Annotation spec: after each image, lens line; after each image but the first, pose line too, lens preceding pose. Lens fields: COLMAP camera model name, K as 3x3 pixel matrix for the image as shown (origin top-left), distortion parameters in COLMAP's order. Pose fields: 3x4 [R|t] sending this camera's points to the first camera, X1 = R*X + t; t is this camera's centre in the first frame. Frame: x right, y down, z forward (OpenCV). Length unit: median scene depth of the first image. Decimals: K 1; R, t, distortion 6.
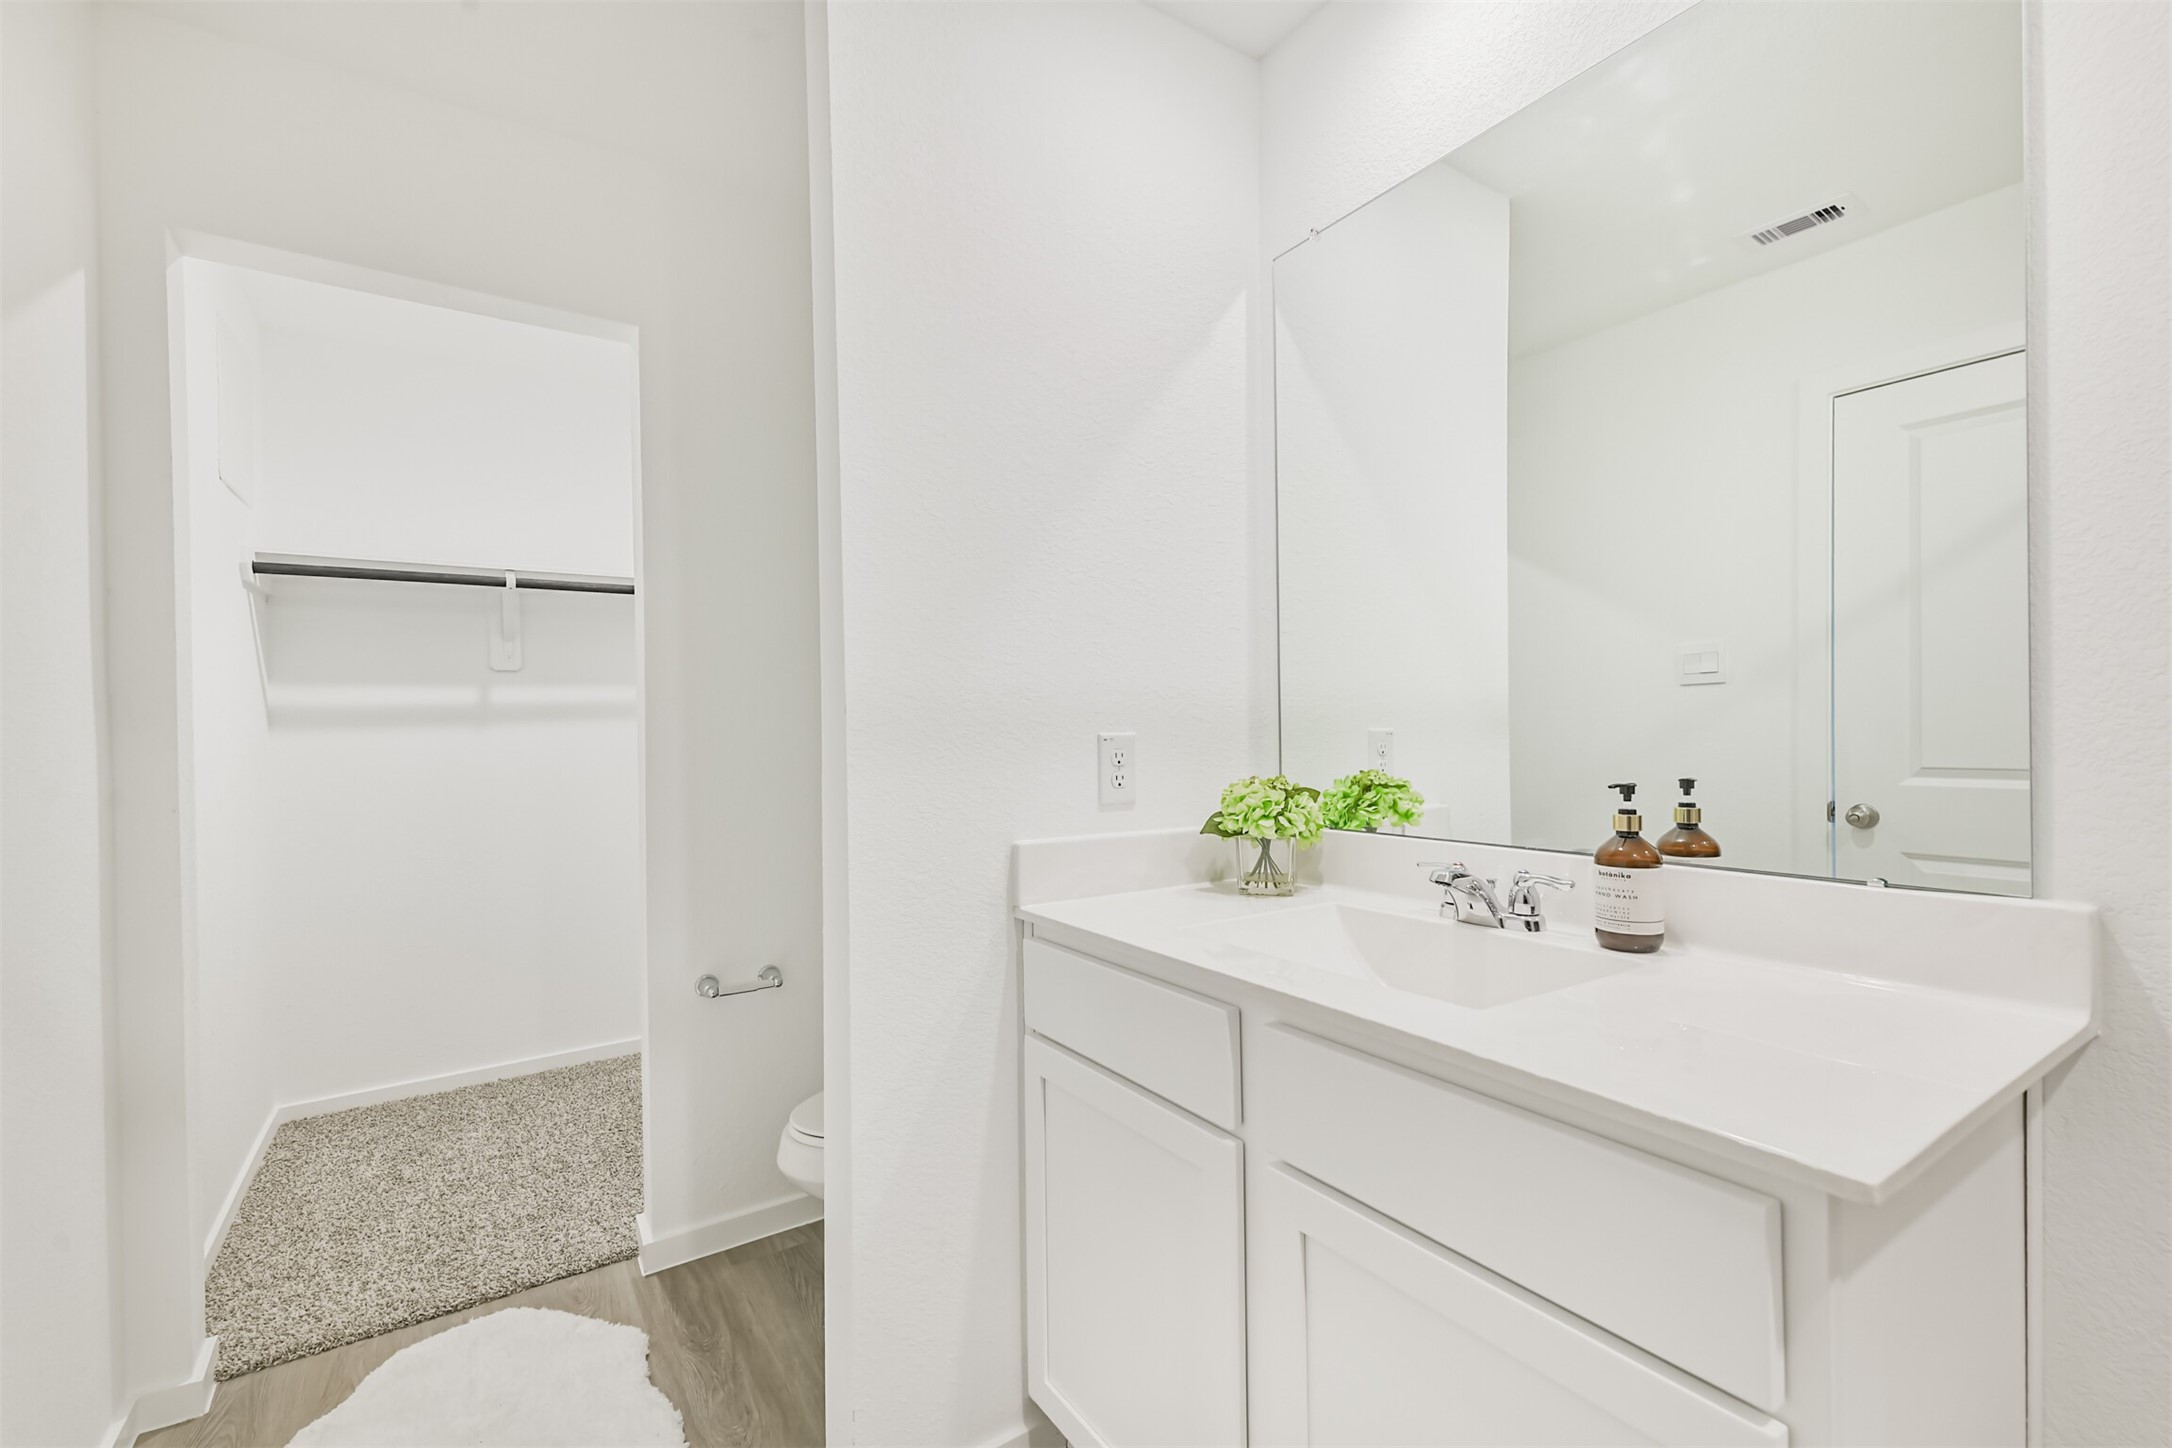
lens RADIAL K [[930.8, 0, 1095.4], [0, 930.8, 739.6], [0, 0, 1]] dist [0.002604, -0.000153]
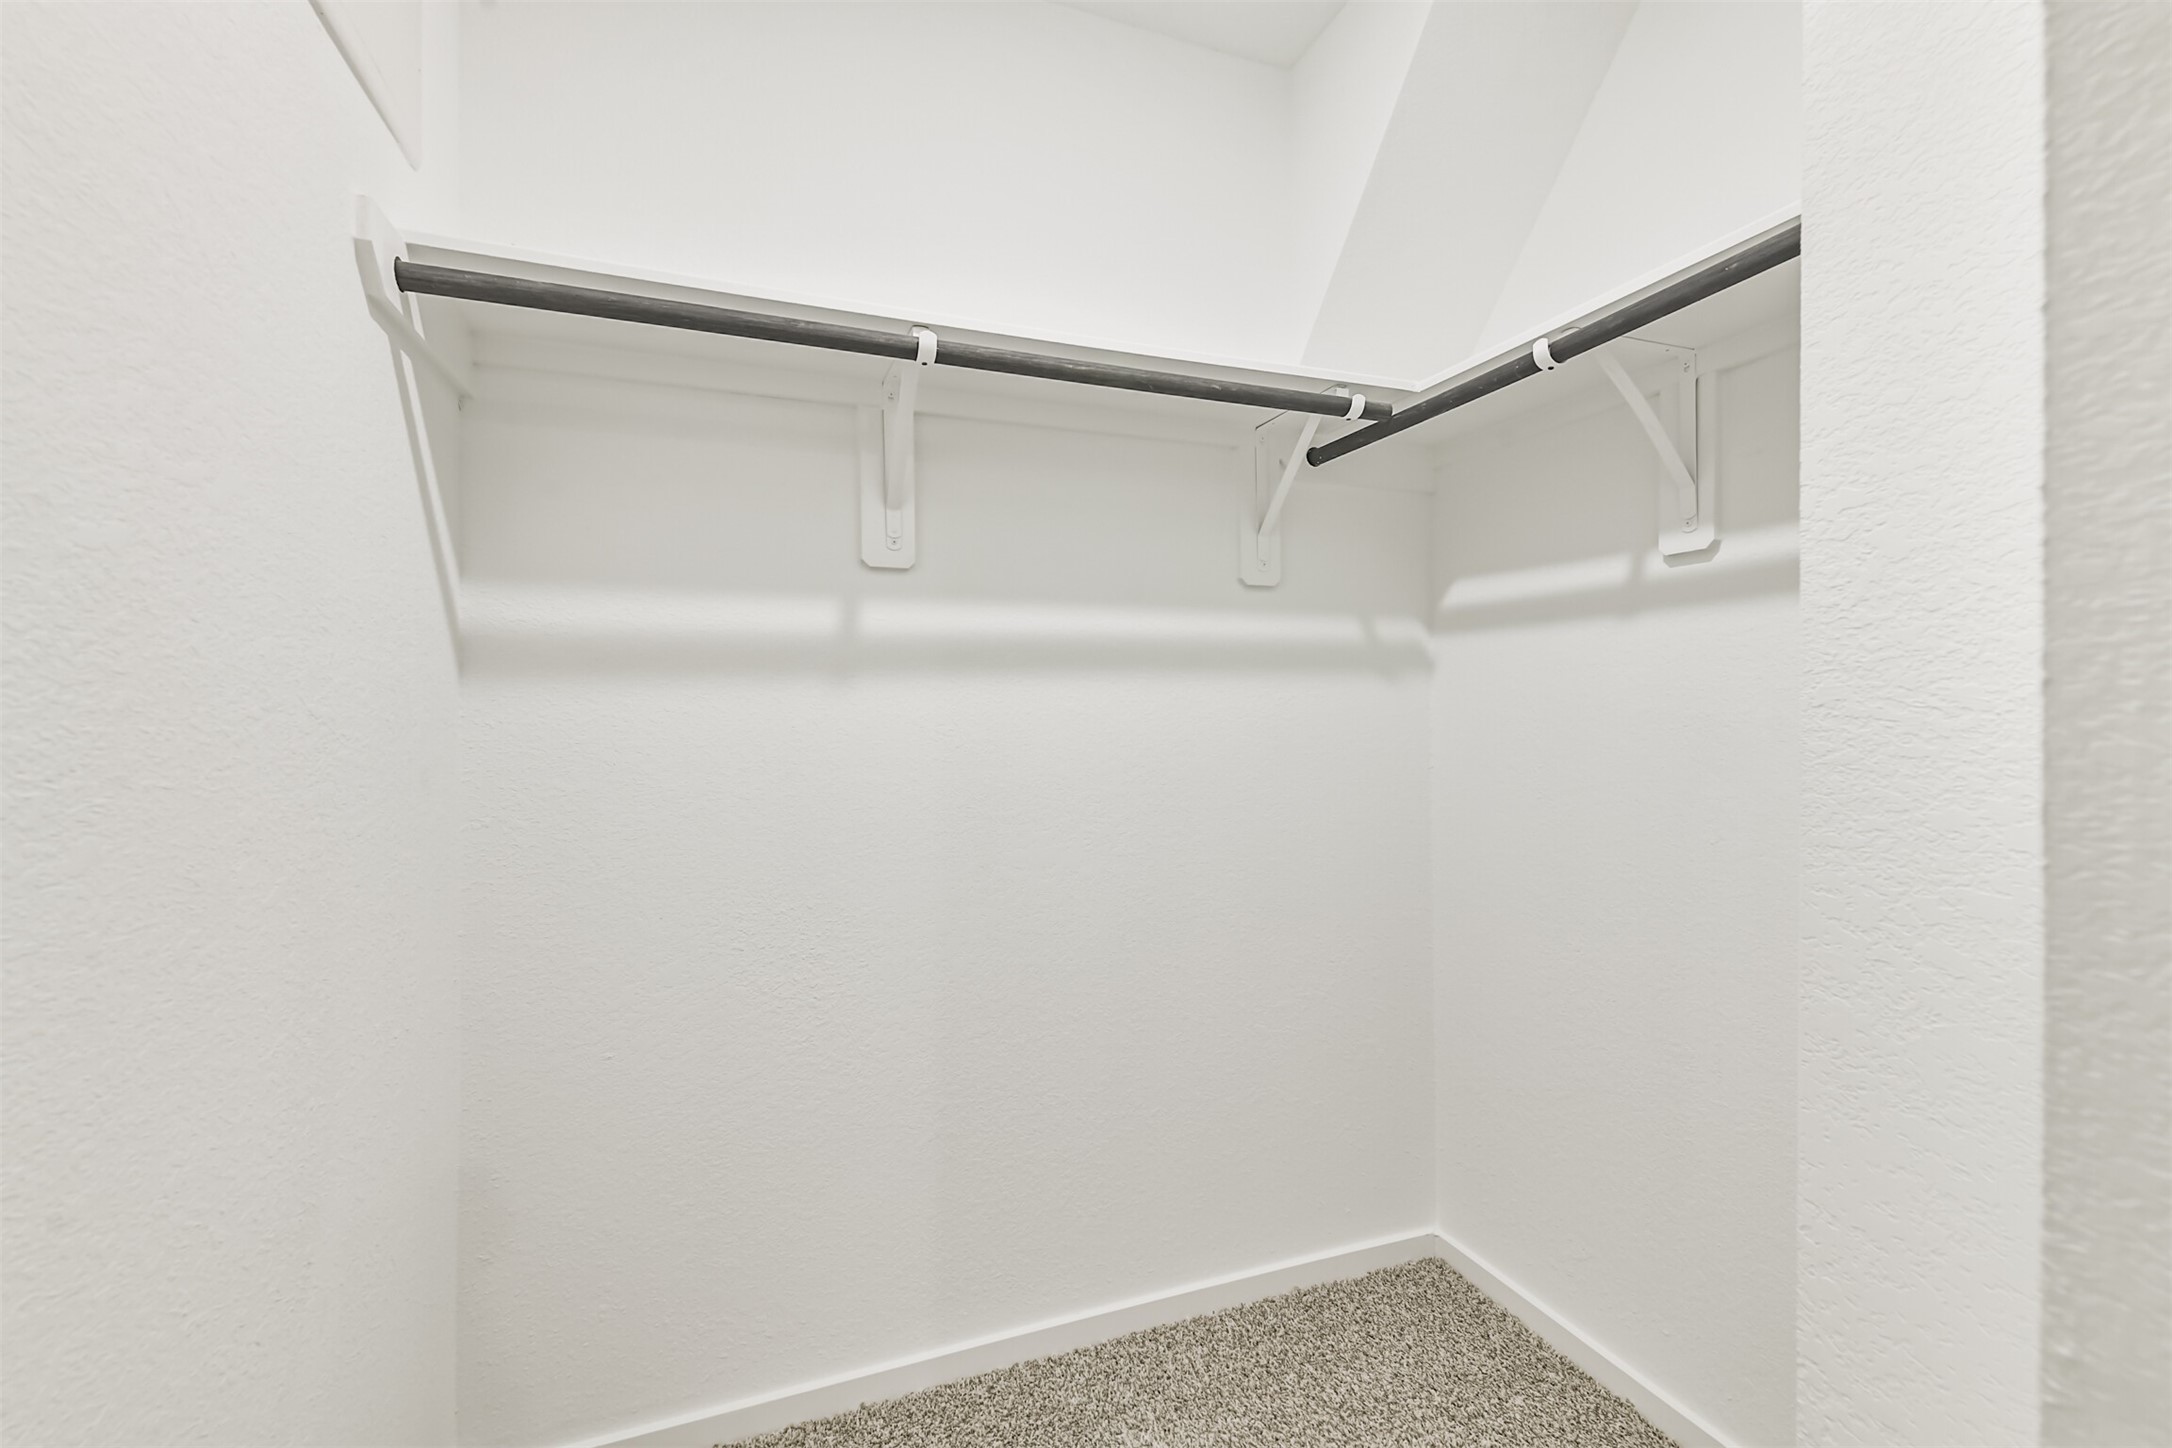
lens RADIAL K [[930.8, 0, 1080.4], [0, 930.8, 718.5], [0, 0, 1]] dist [0.002604, -0.000153]
pose [[0.970437, 0.025596, -0.239995, -0.415749], [-0.024912, 0.999672, 0.005882, -0.000240], [0.240067, 0.000271, 0.970756, 0.549901]]
